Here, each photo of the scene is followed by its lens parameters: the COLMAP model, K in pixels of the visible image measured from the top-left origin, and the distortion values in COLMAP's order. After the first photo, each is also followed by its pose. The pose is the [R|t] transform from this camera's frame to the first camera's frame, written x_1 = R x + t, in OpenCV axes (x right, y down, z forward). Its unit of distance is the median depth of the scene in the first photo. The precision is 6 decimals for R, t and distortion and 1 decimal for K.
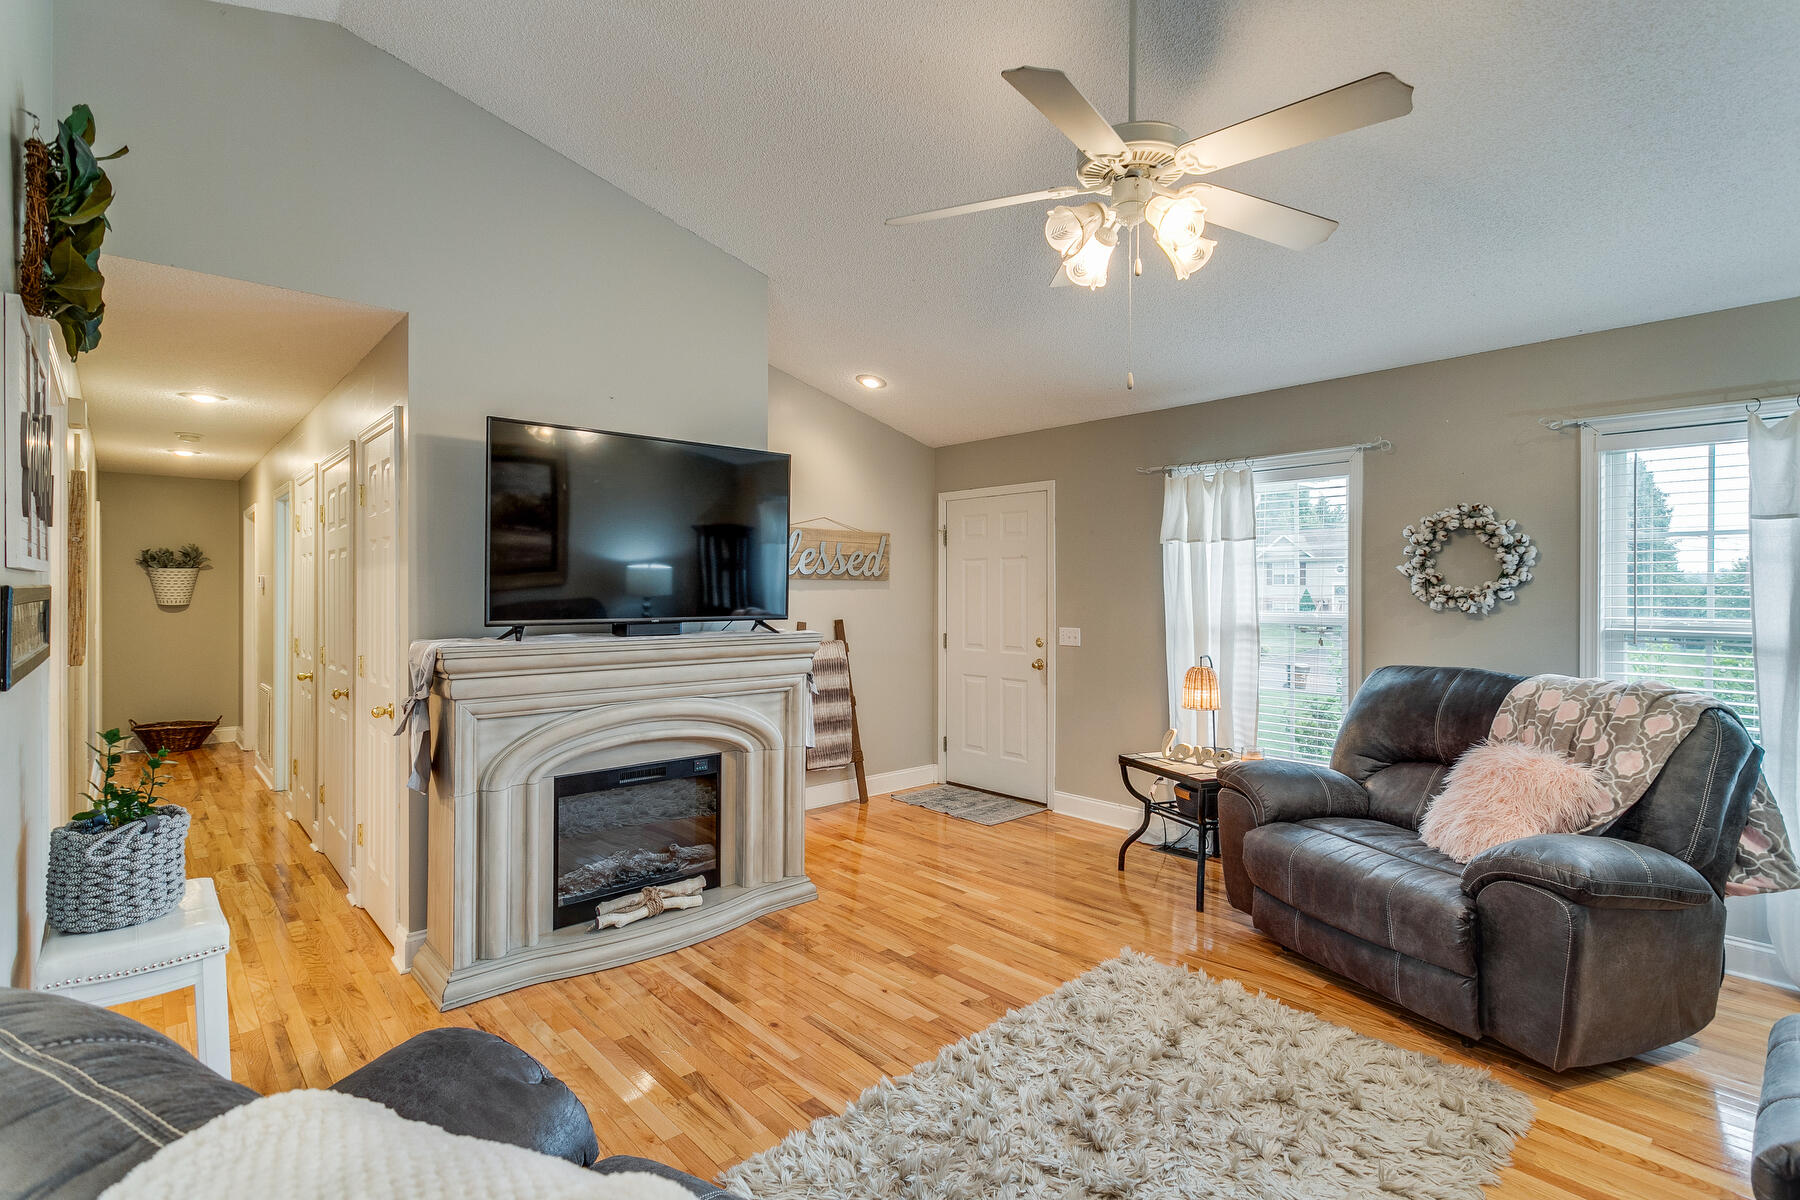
lens RADIAL K [[847.7, 0, 898.6], [0, 847.7, 586.7], [0, 0, 1]] dist [-0.000844, 0.000272]
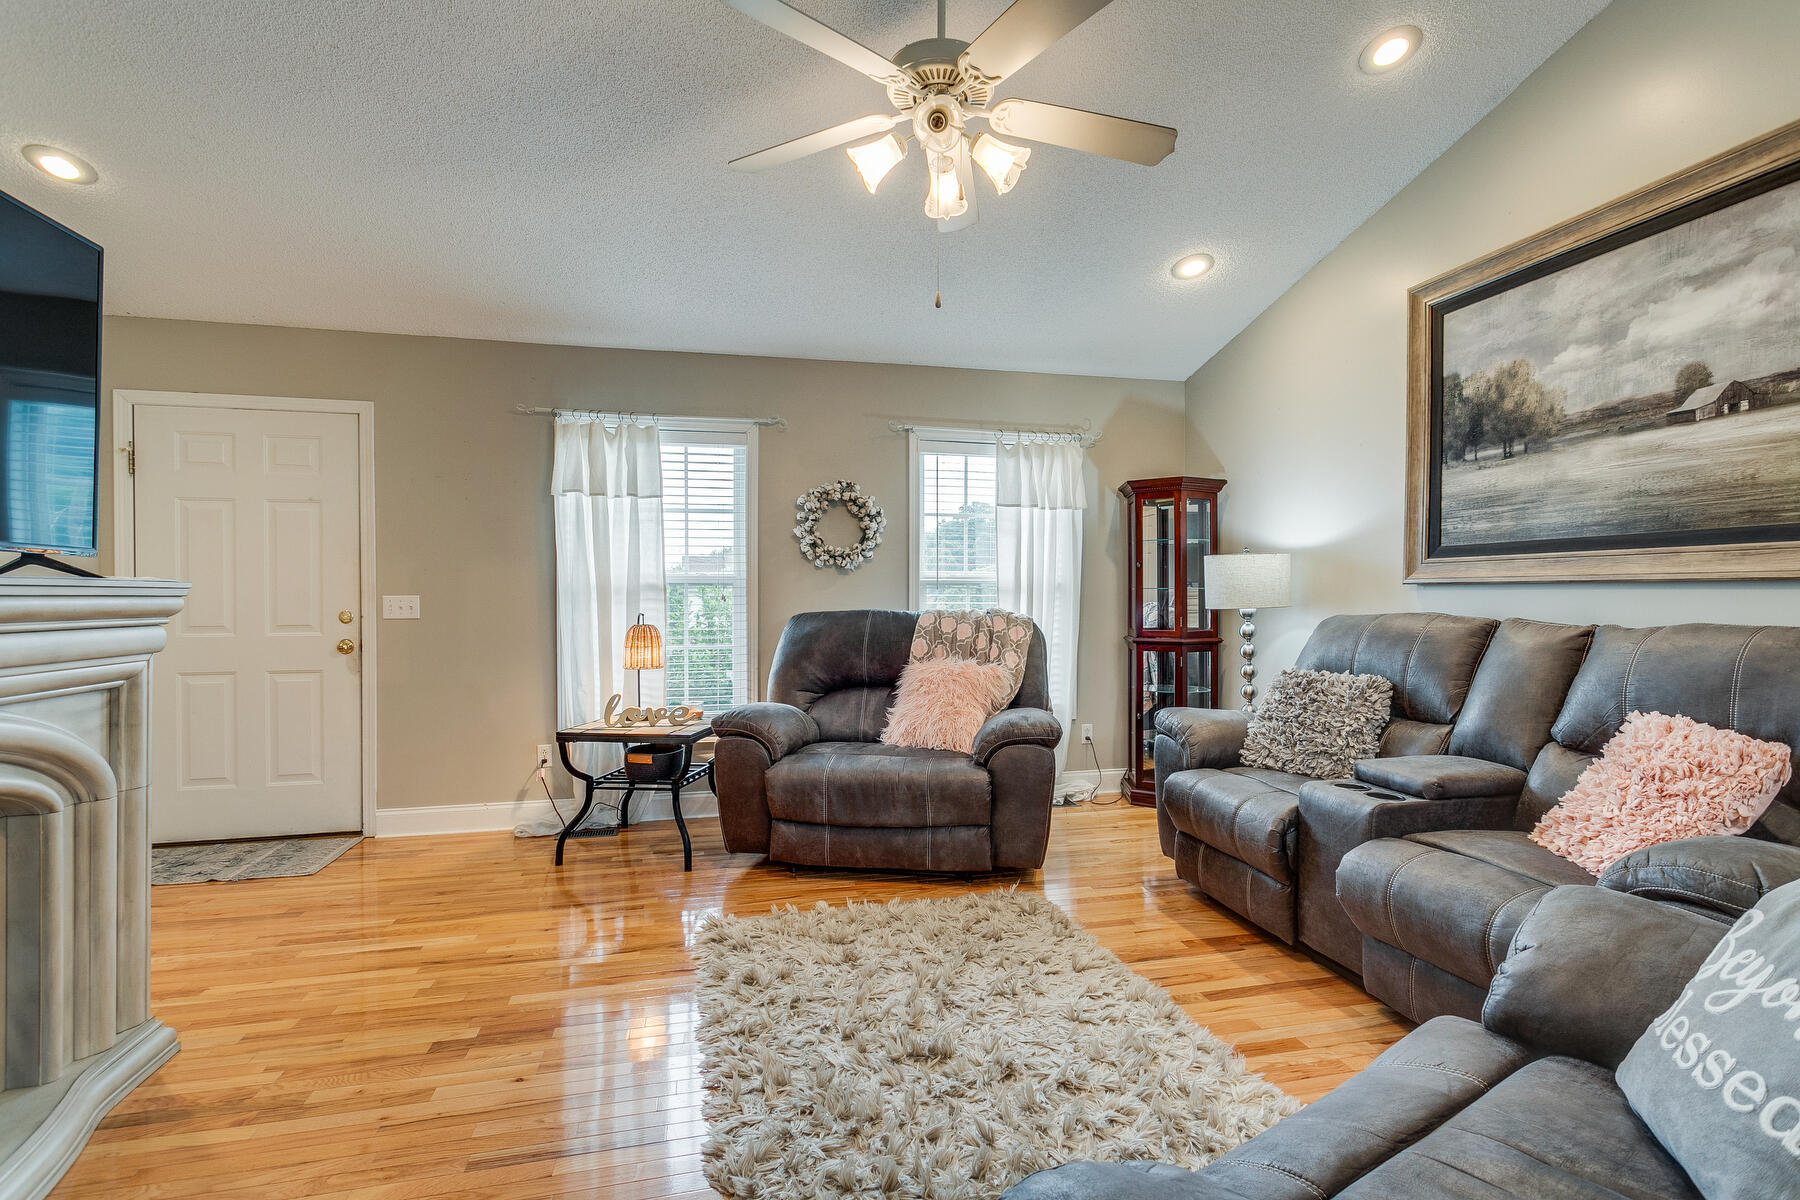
lens RADIAL K [[855.8, 0, 901.1], [0, 855.8, 595.0], [0, 0, 1]] dist [0.003020, 0.001003]
pose [[0.487353, -0.003524, 0.873198, -0.375531], [-0.001587, 0.999987, 0.004921, 0.062379], [-0.873203, -0.003784, 0.487341, 0.309978]]
